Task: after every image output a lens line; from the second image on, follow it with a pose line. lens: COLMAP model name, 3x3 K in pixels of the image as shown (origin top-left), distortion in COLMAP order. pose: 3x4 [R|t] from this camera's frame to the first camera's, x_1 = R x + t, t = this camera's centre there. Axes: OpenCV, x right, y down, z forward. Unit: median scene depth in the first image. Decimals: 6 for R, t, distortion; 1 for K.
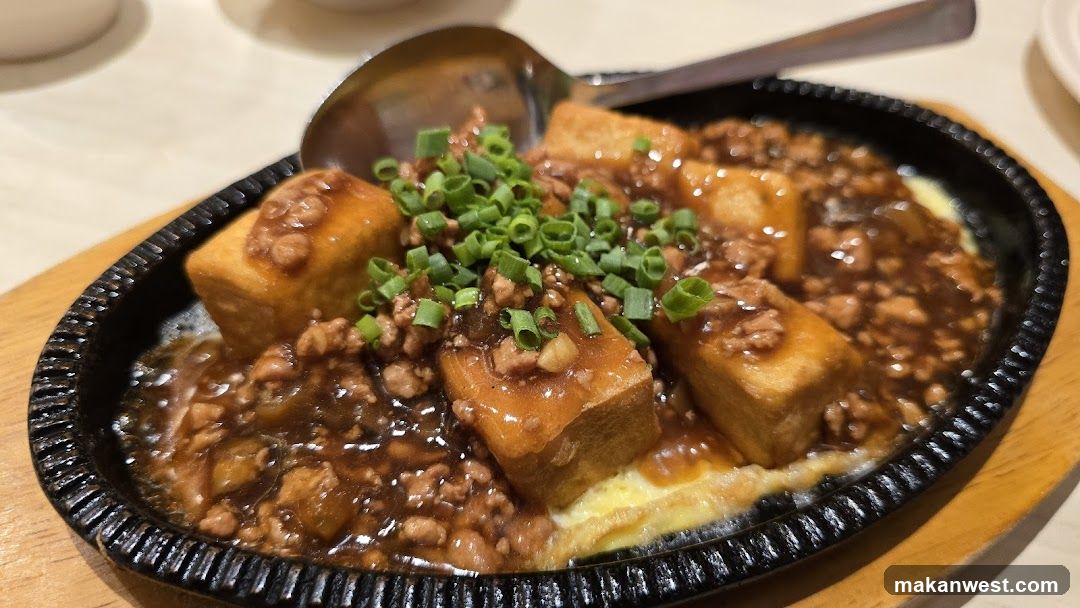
lens RADIAL K [[755.9, 0, 540.0], [0, 755.9, 304.0], [0, 0, 1]] dist [0.000488, -0.002760]
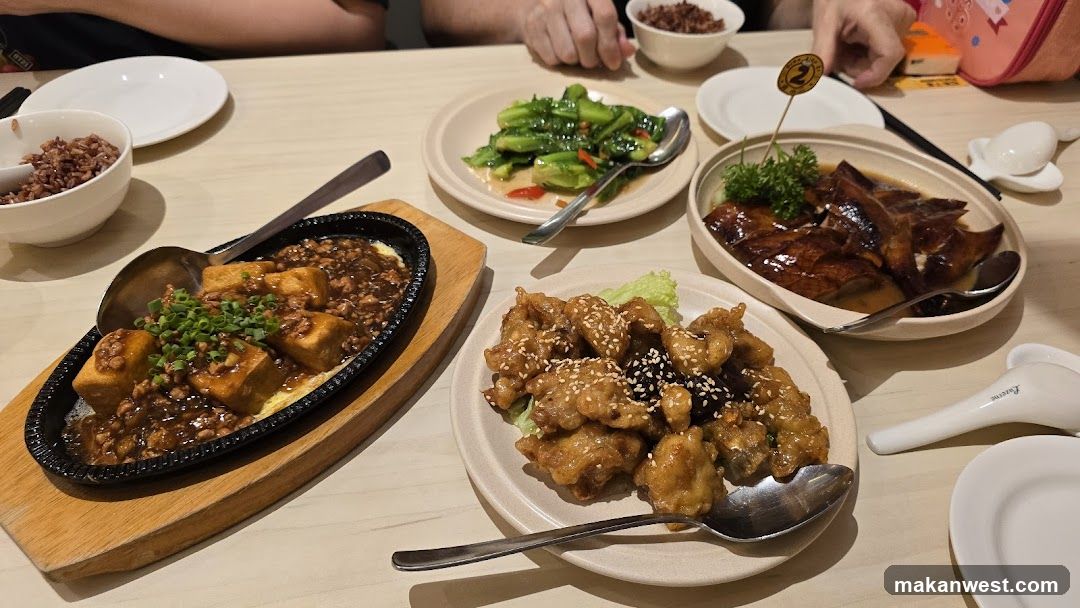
lens RADIAL K [[755.9, 0, 540.0], [0, 755.9, 304.0], [0, 0, 1]] dist [0.000488, -0.002760]
pose [[0.877280, -0.357198, 0.320609, 0.185405], [0.378564, 0.925564, -0.004669, 0.291284], [-0.295077, 0.125467, 0.947200, -1.848715]]
